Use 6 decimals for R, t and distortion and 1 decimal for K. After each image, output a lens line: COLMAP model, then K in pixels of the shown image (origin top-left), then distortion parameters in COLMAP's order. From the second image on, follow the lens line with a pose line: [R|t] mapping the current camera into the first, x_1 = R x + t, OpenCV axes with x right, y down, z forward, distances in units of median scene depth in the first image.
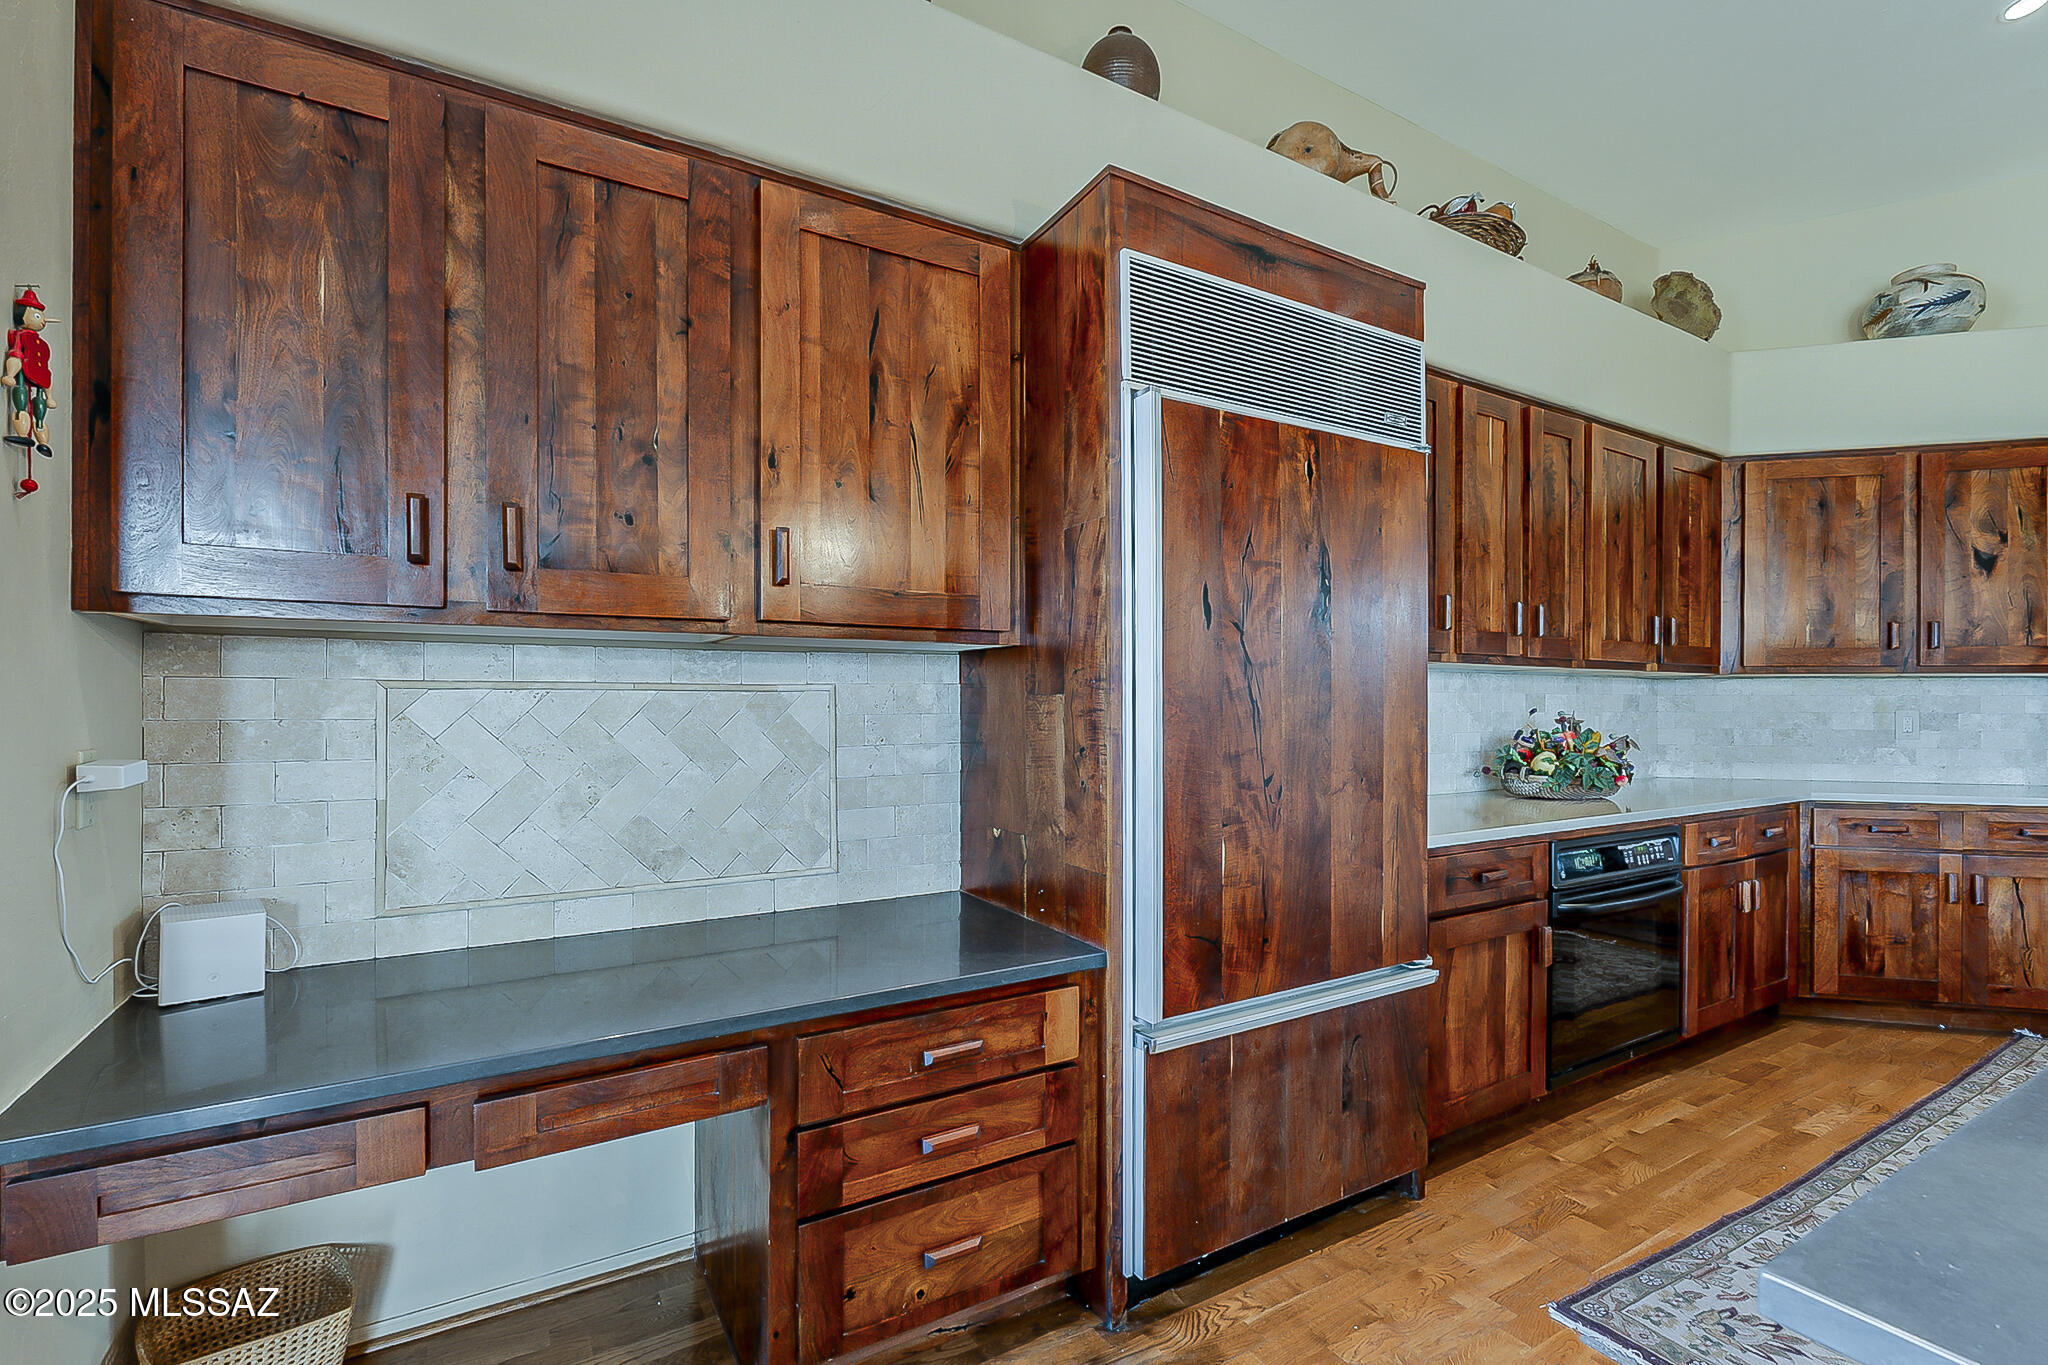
lens RADIAL K [[905.6, 0, 1003.8], [0, 905.6, 700.8], [0, 0, 1]] dist [-0.002055, -0.001218]
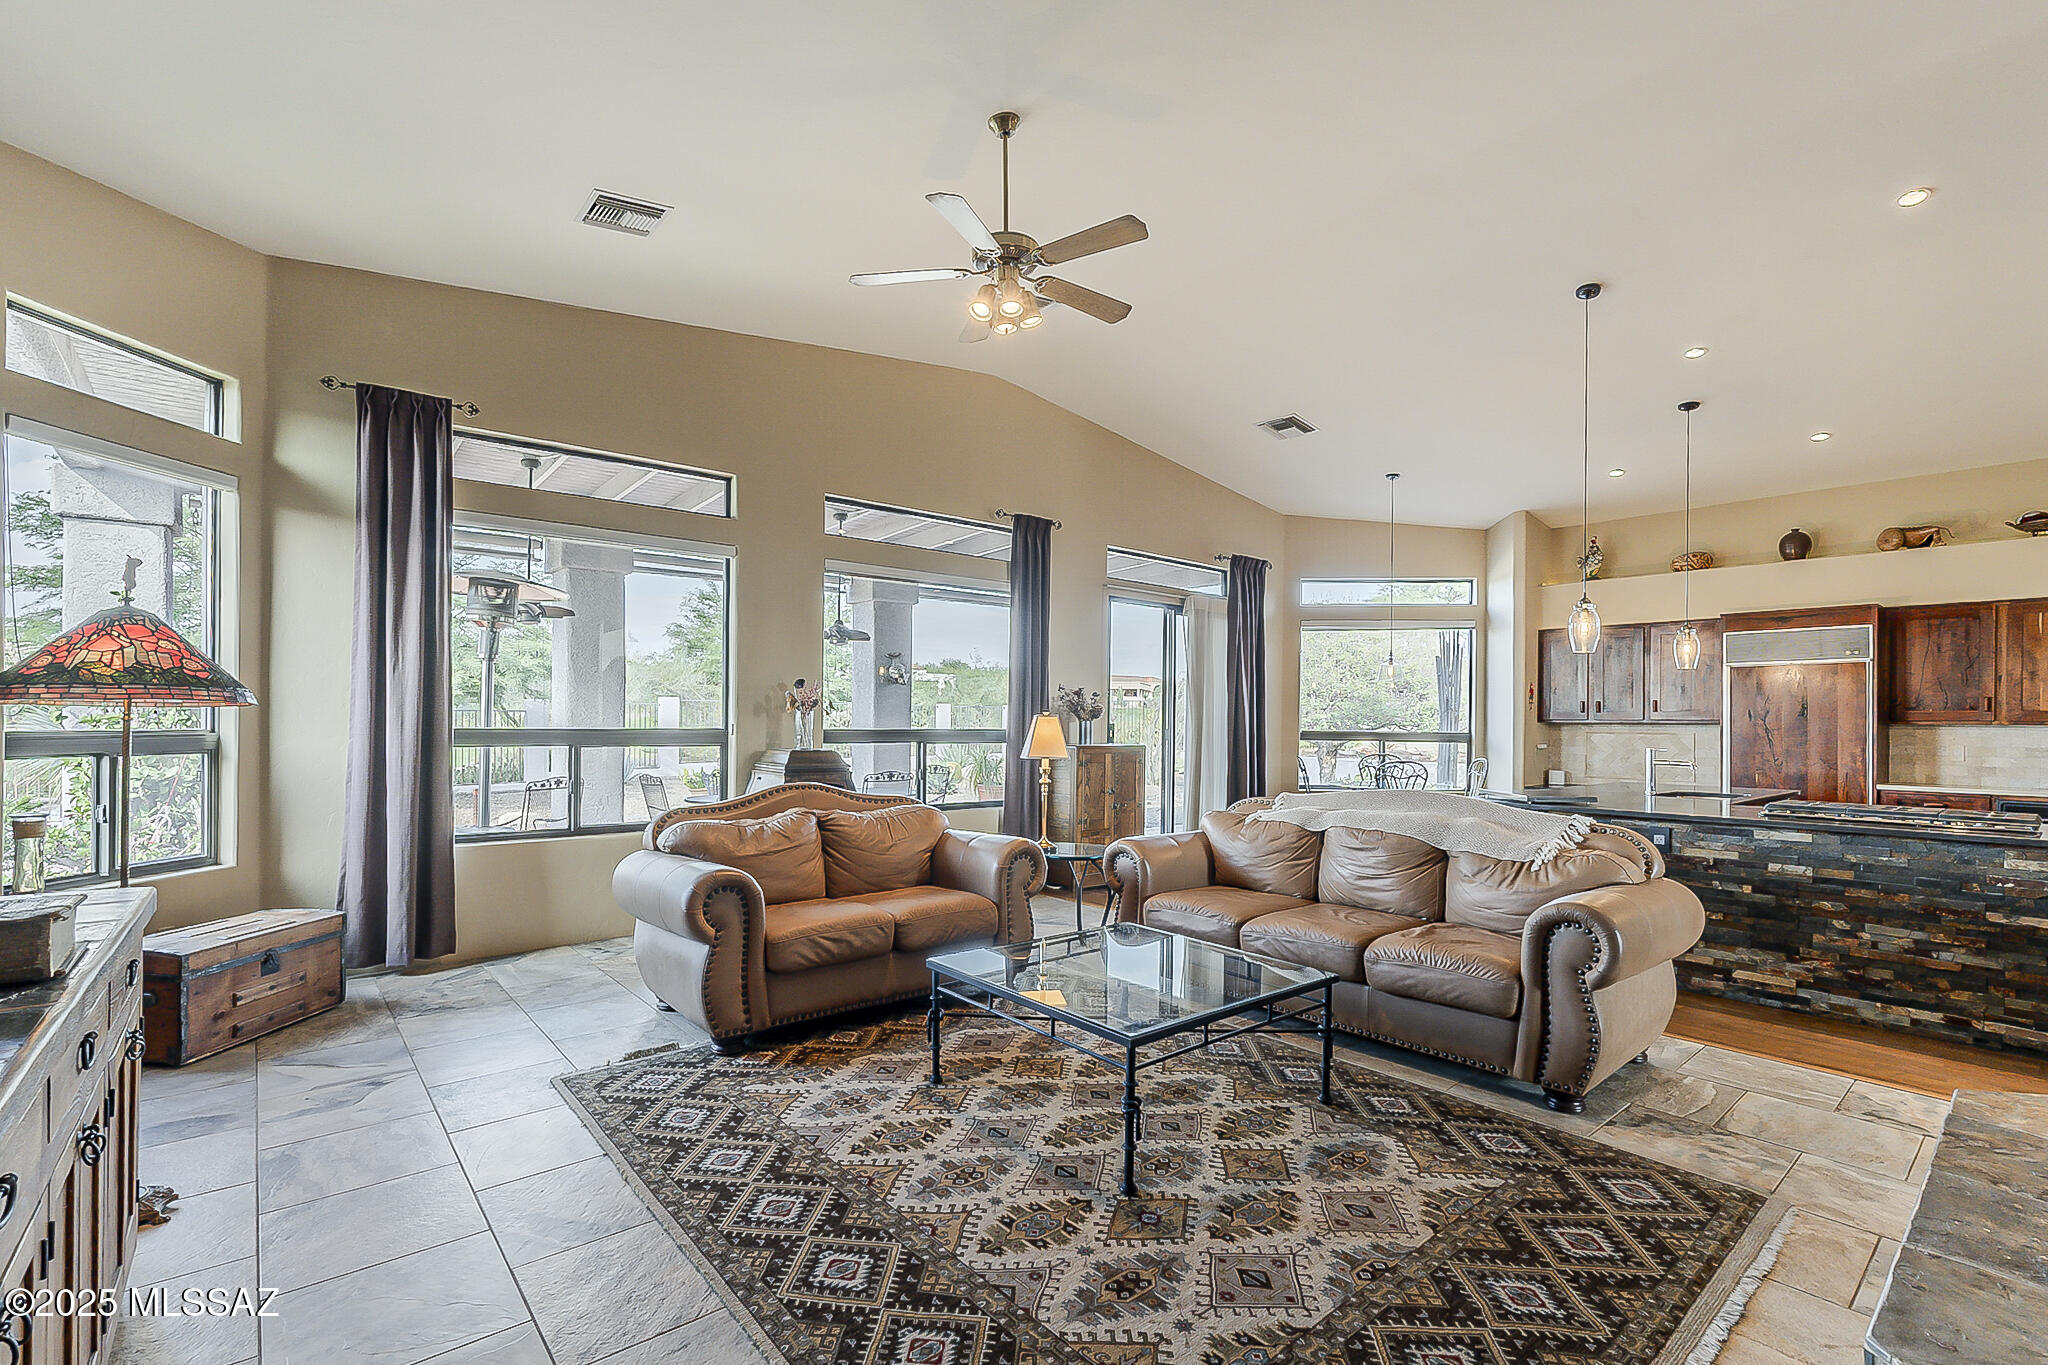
lens RADIAL K [[905.6, 0, 1015.5], [0, 905.6, 721.6], [0, 0, 1]] dist [-0.002055, -0.001218]
pose [[0.165162, -0.000013, -0.986266, 3.620111], [-0.005909, 0.999982, -0.001002, -0.052175], [0.986249, 0.005993, 0.165159, -2.875361]]
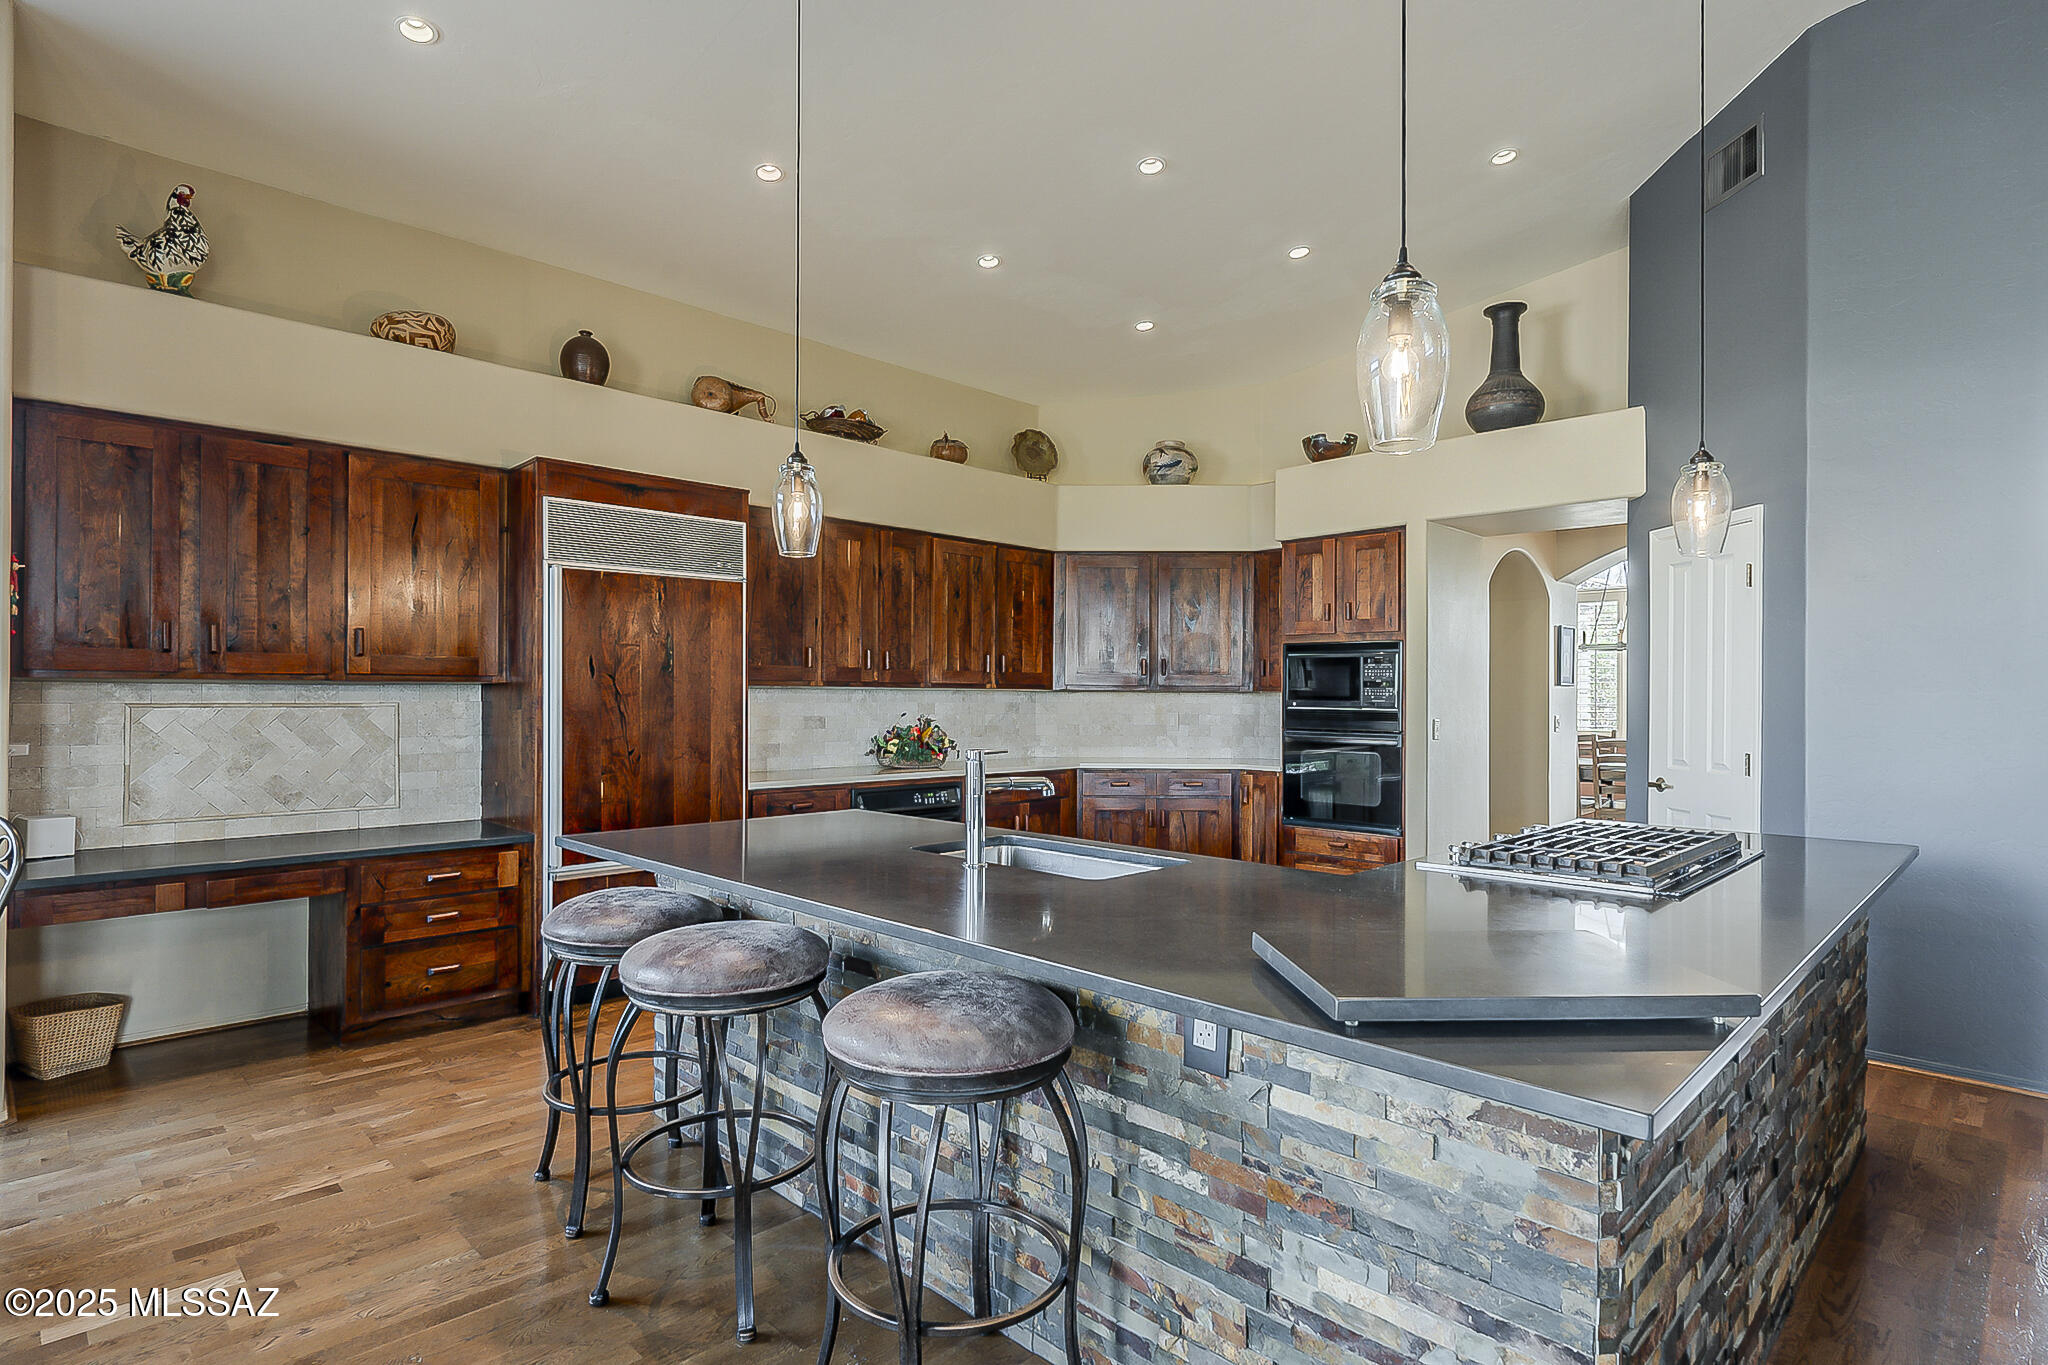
lens RADIAL K [[1069.0, 0, 1015.6], [0, 1069.0, 688.2], [0, 0, 1]] dist [-0.002566, -0.001838]
pose [[0.967002, 0.004703, 0.254724, 0.527625], [-0.003512, 0.999981, -0.005131, -0.046541], [-0.254744, 0.004067, 0.967000, -1.566664]]
